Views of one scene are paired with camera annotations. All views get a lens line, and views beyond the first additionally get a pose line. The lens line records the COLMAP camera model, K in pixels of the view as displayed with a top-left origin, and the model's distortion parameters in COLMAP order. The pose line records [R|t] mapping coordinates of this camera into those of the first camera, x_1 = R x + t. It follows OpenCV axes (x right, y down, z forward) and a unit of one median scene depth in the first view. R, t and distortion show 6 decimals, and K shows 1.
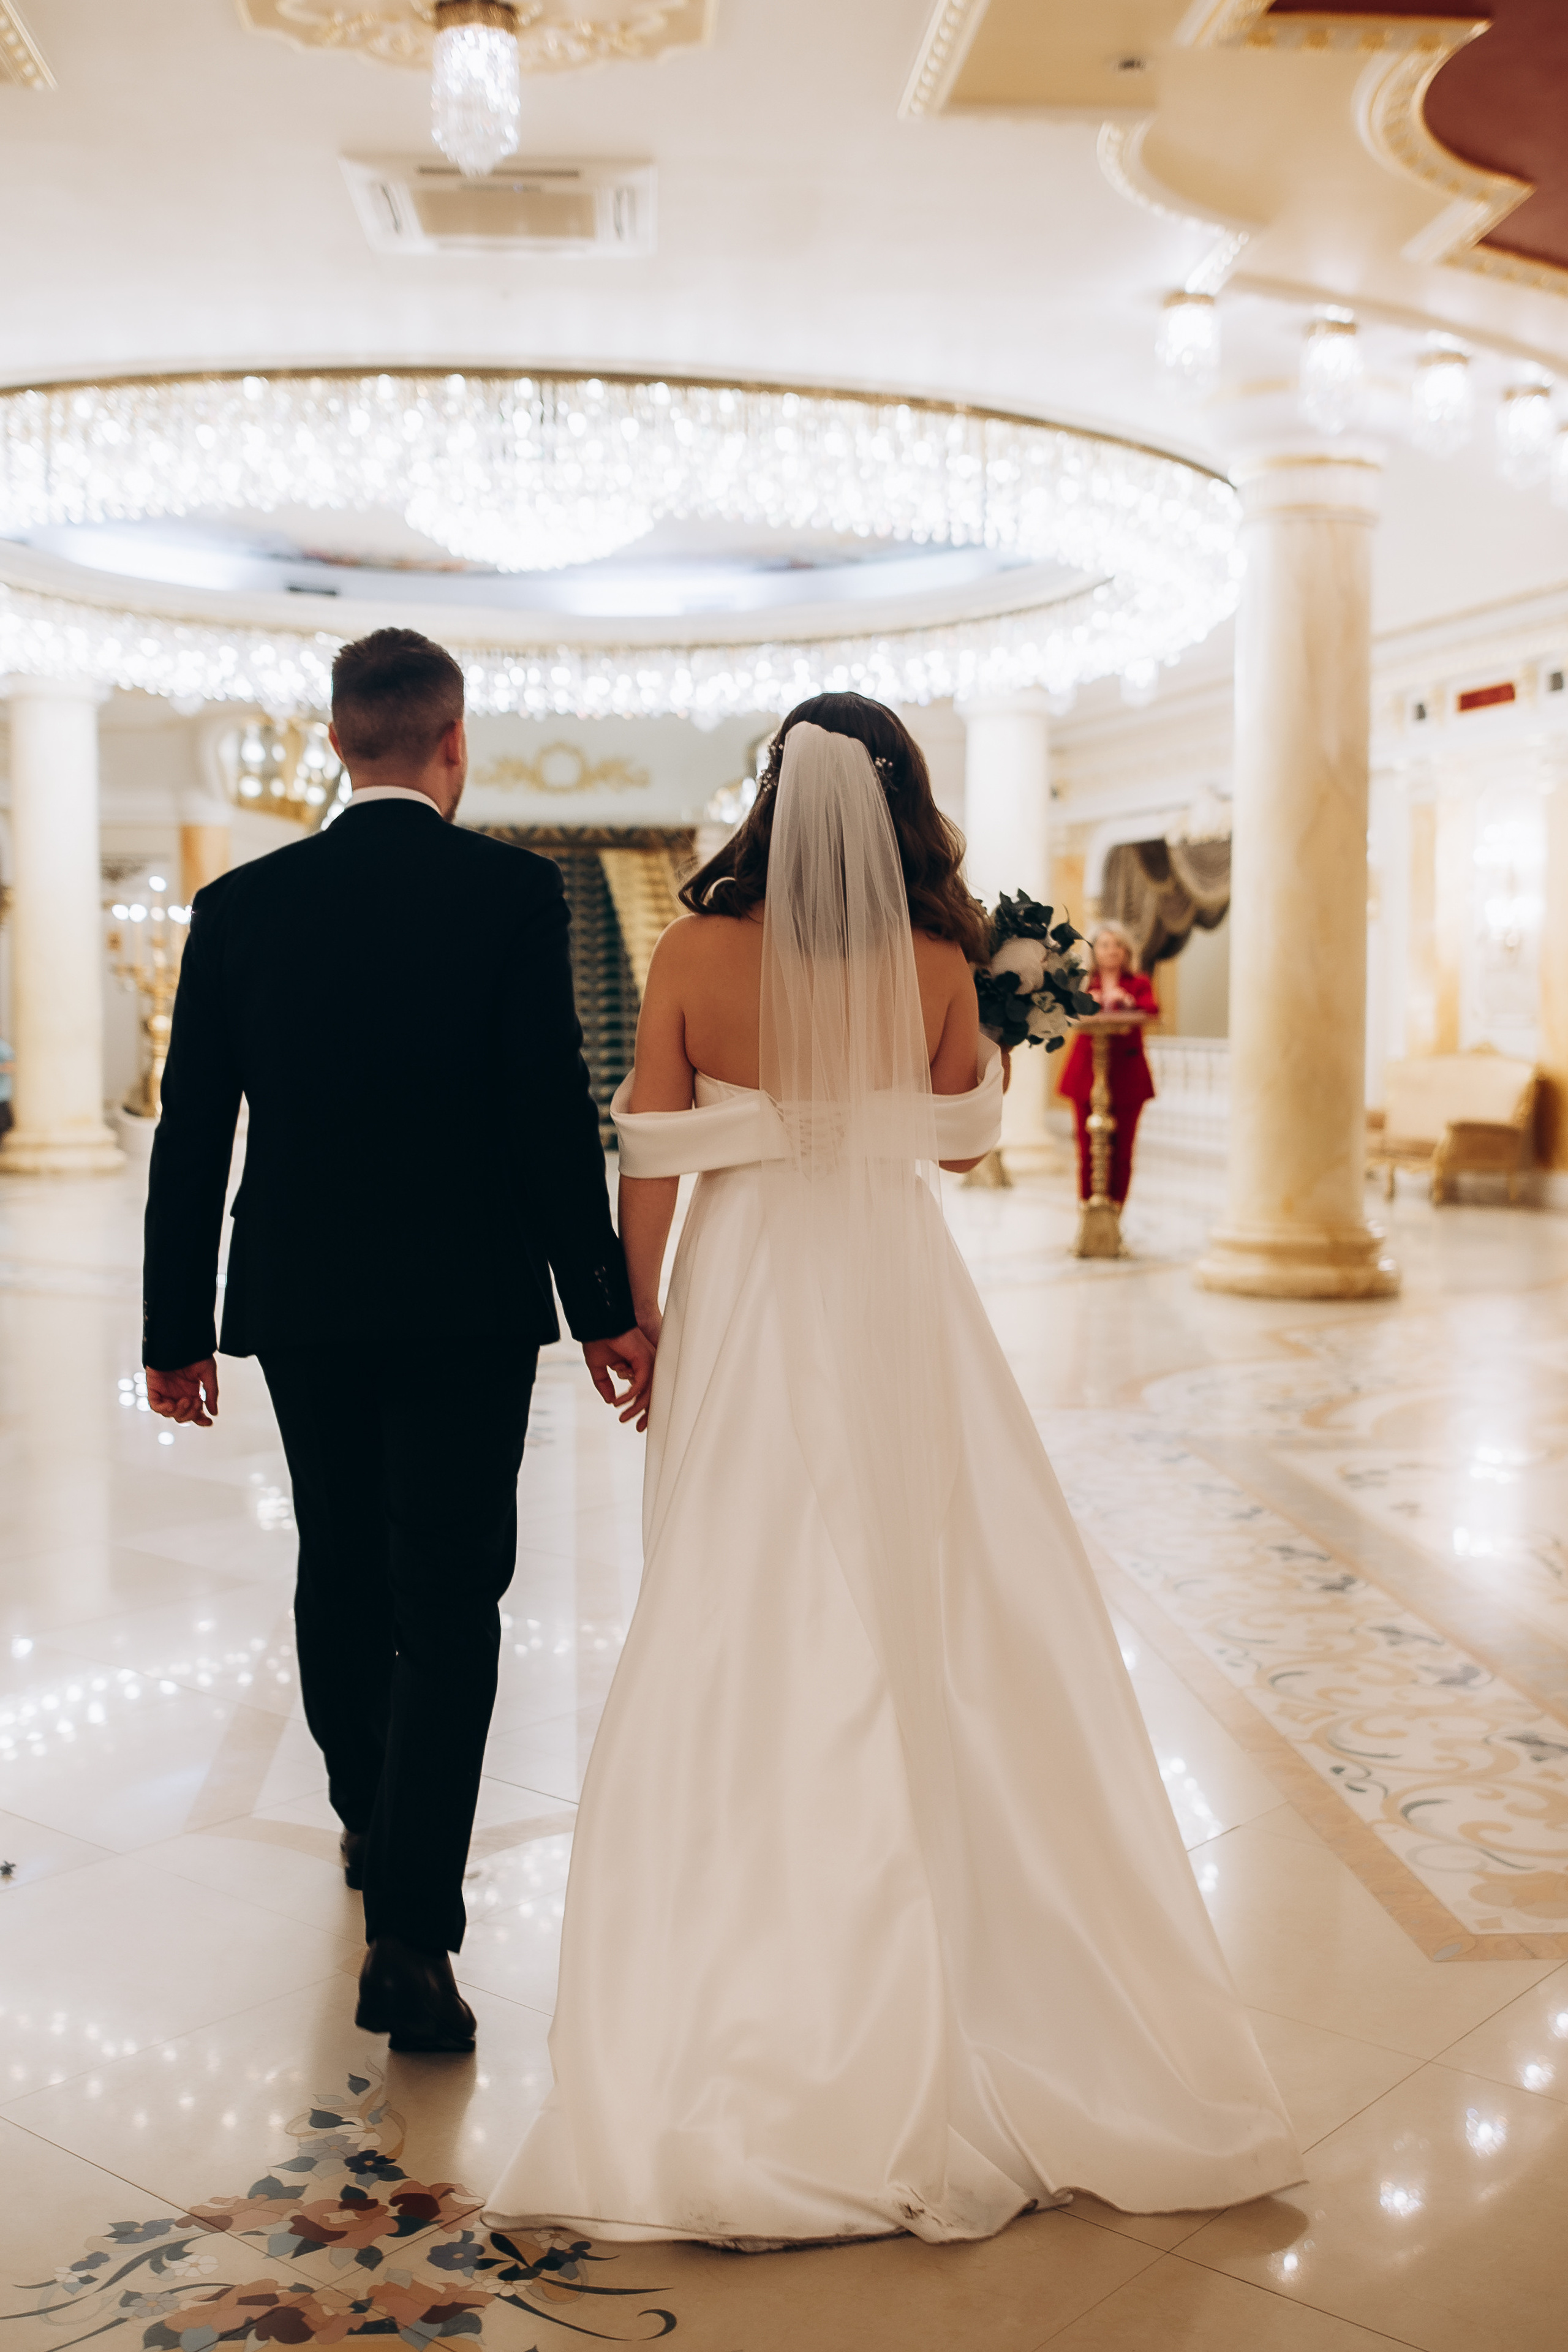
lens RADIAL K [[2451.5, 0, 780.0], [0, 2451.5, 1107.4], [0, 0, 1]] dist [-0.007199, -0.001859]
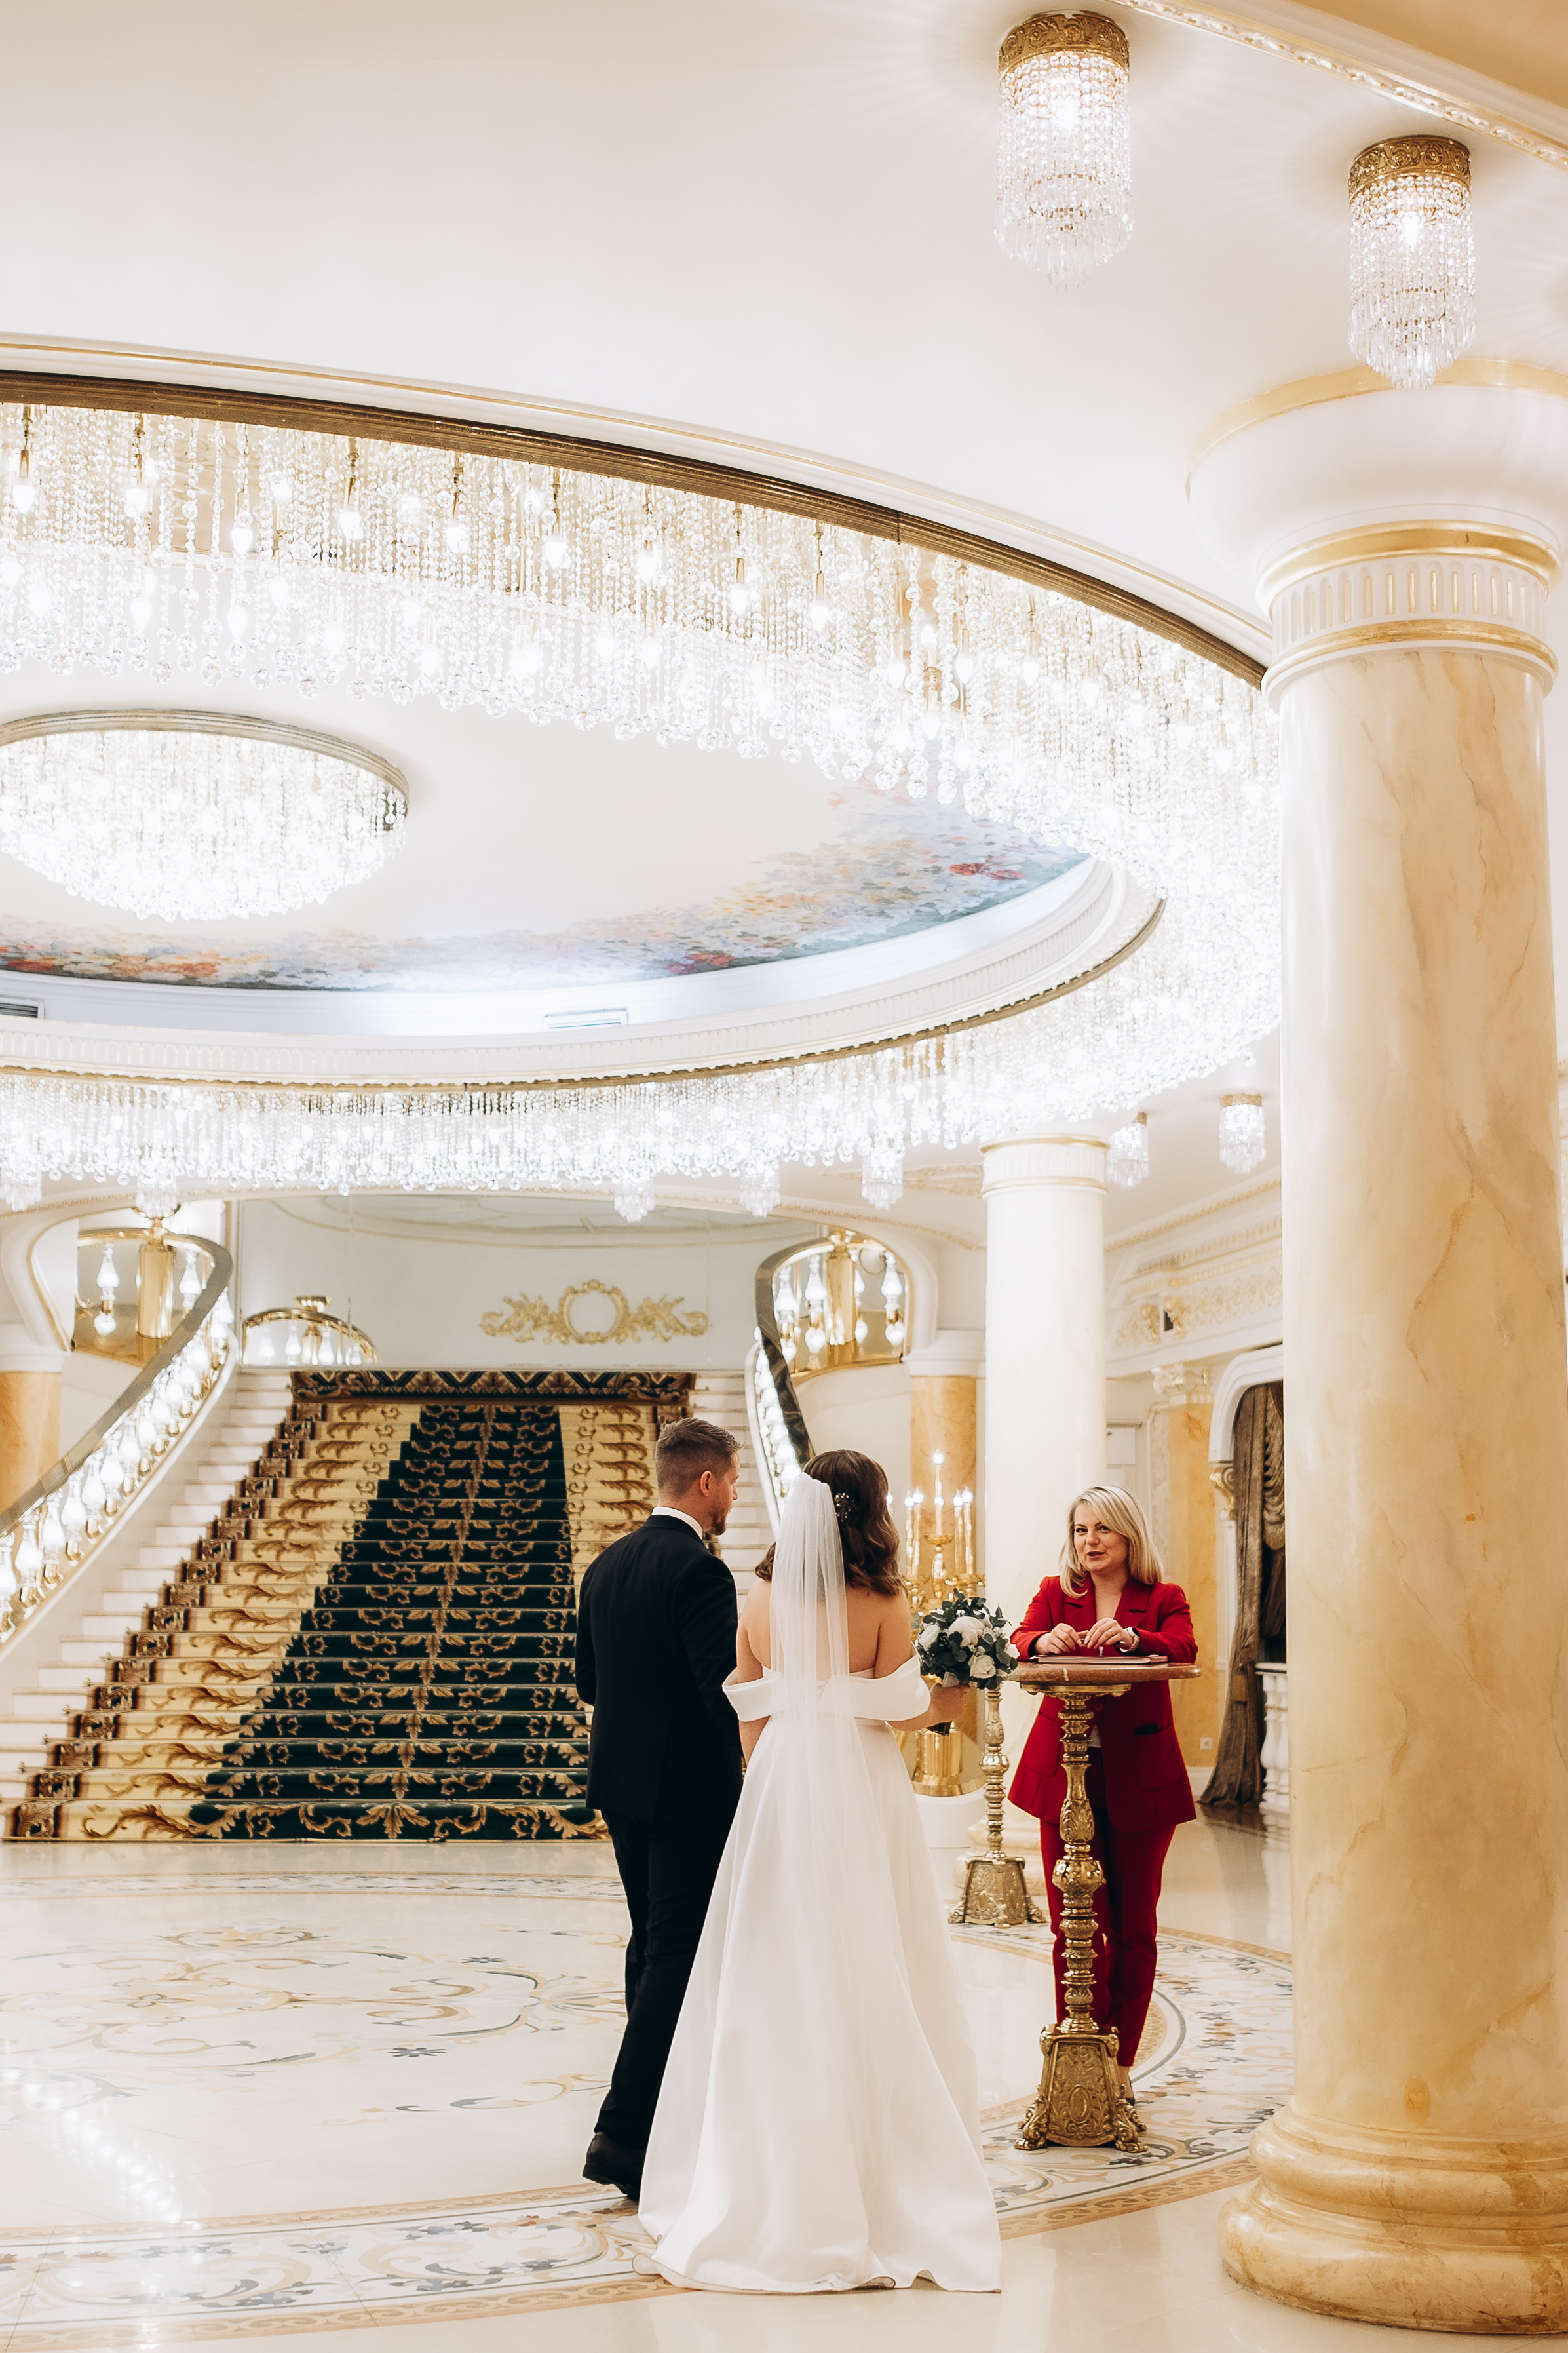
lens RADIAL K [[2683.3, 0, 789.6], [0, 2683.3, 1279.0], [0, 0, 1]] dist [0.007697, -0.007776]
pose [[0.997463, -0.009588, -0.070533, 0.078982], [-0.001819, 0.987132, -0.159900, -0.018851], [0.071158, 0.159623, 0.984610, 0.295334]]
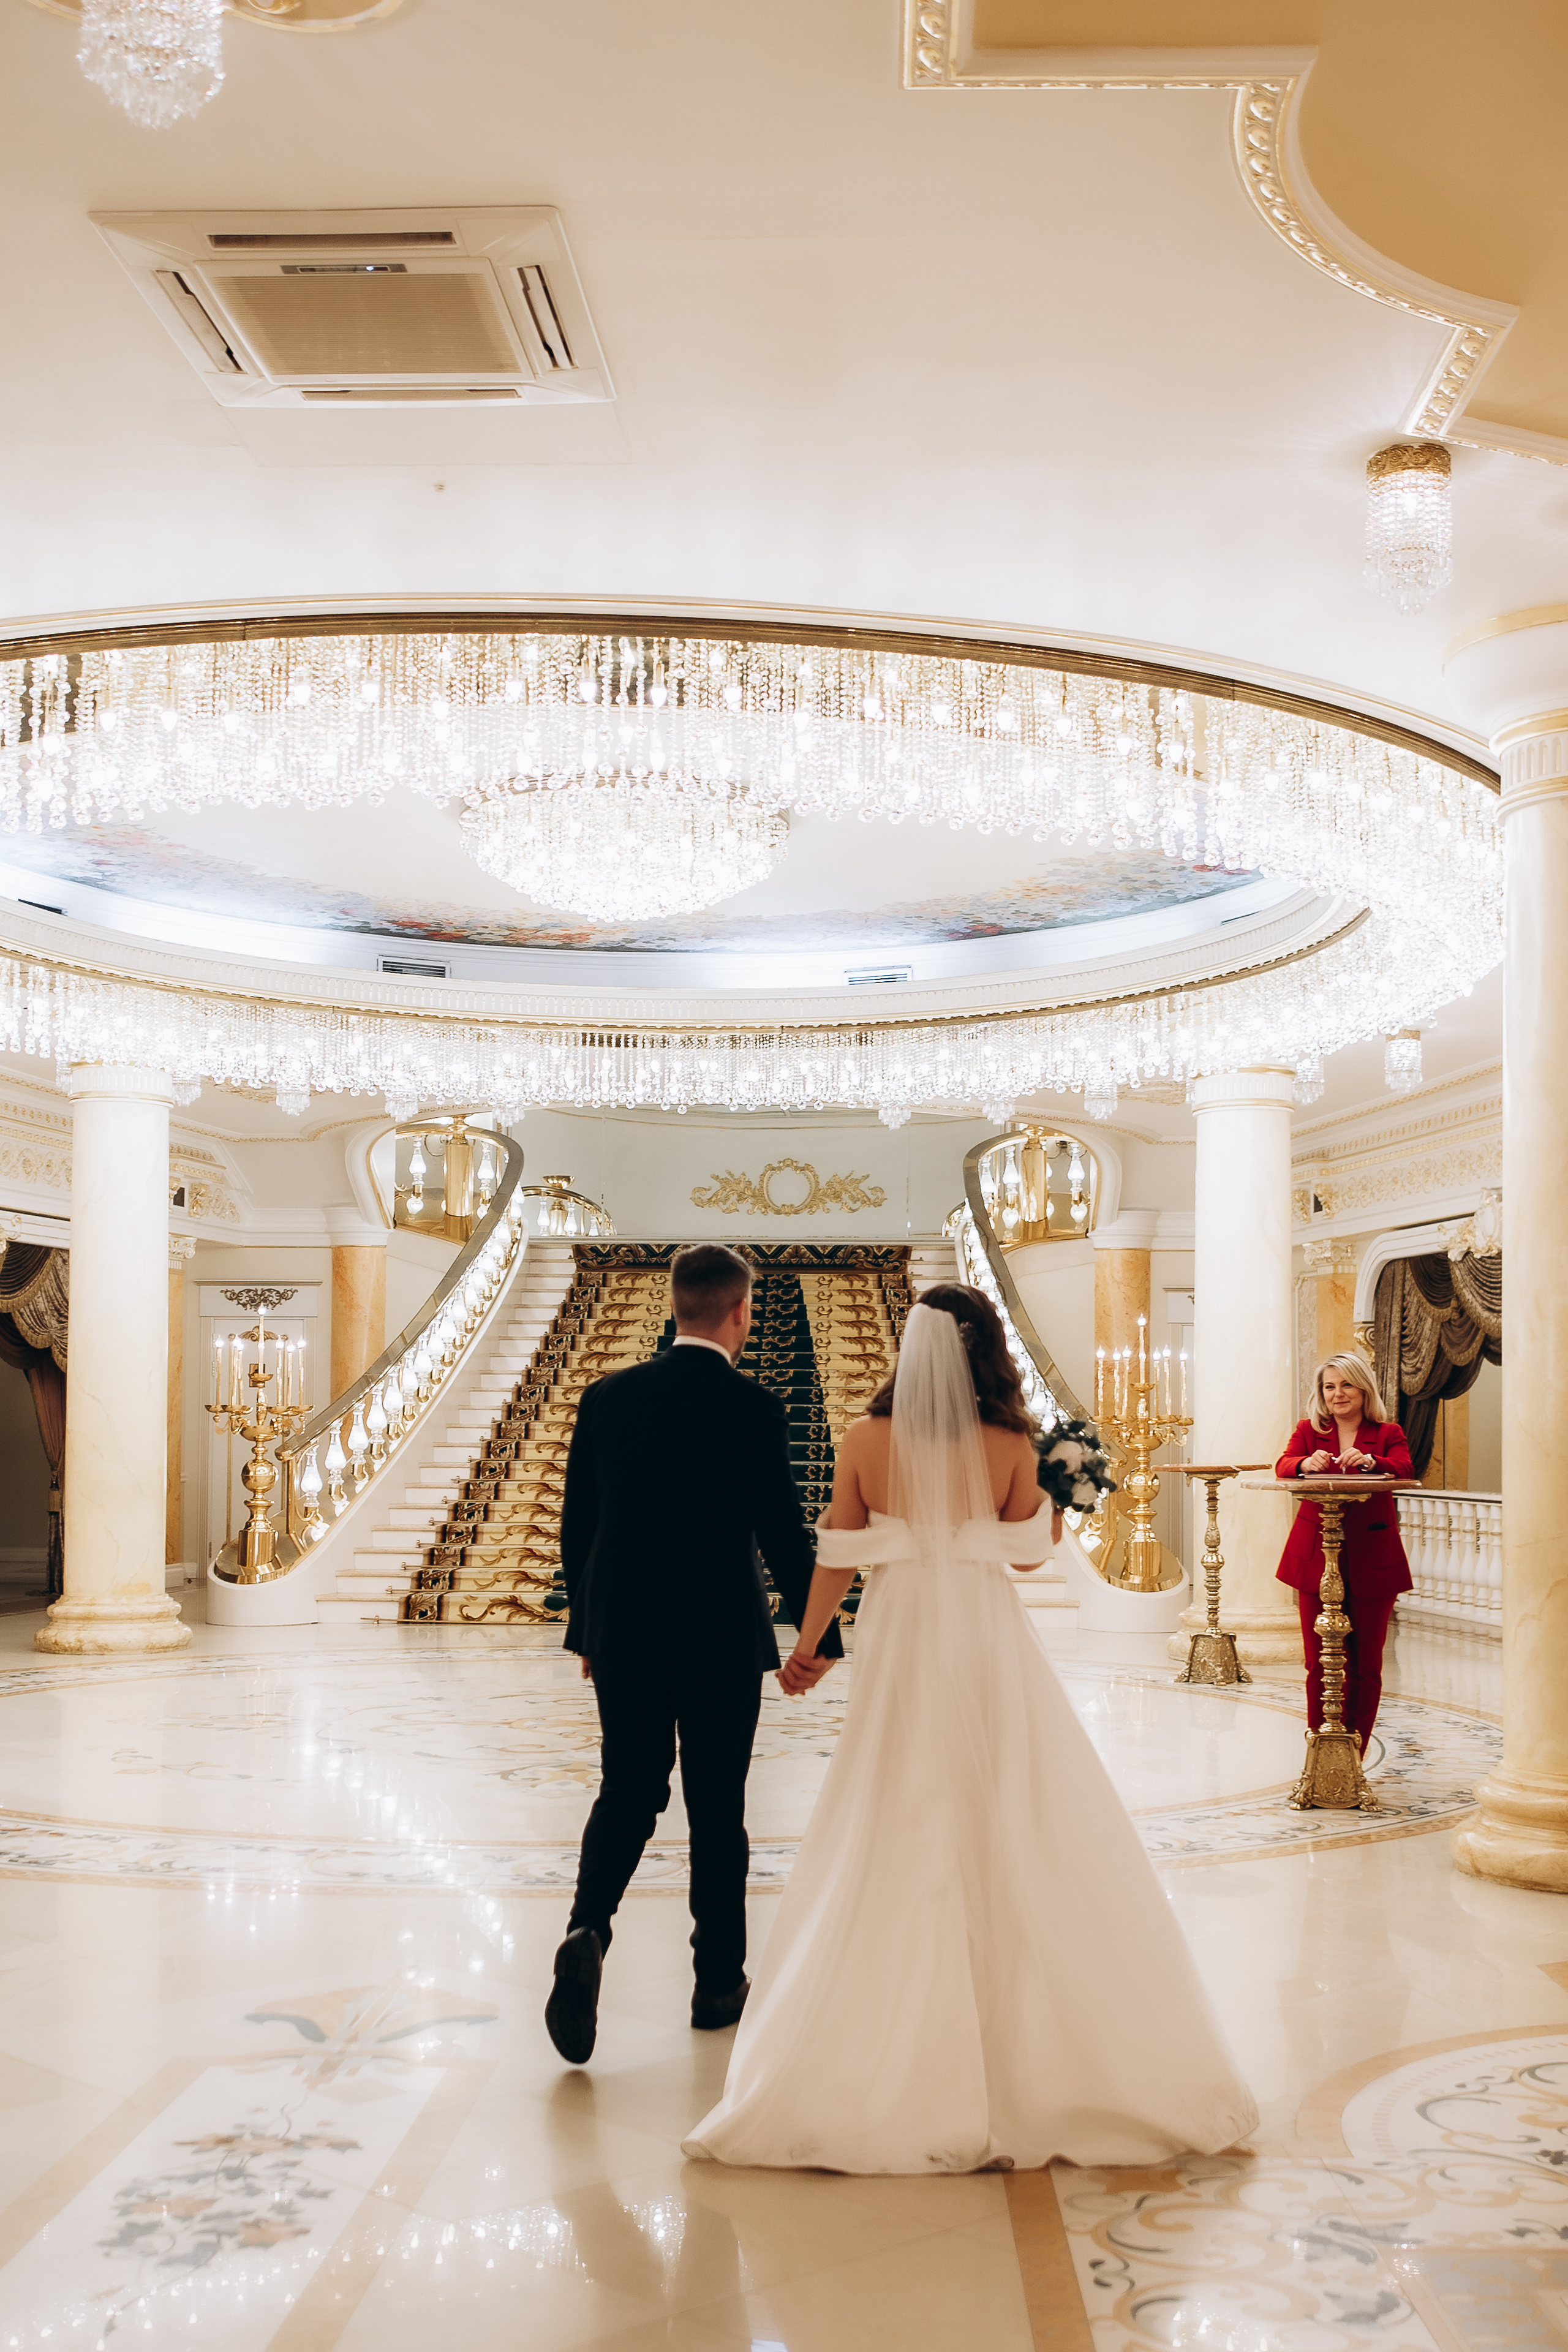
lens RADIAL K [[2495.6, 0, 785.9], [0, 2495.6, 1330.3], [0, 0, 1]] dist [0.005569, 0.008475]
pose [[0.993272, -0.003207, -0.115757, 0.038841], [-0.006551, 0.996459, -0.083820, -0.012564], [0.115616, 0.084014, 0.989735, 0.160367]]
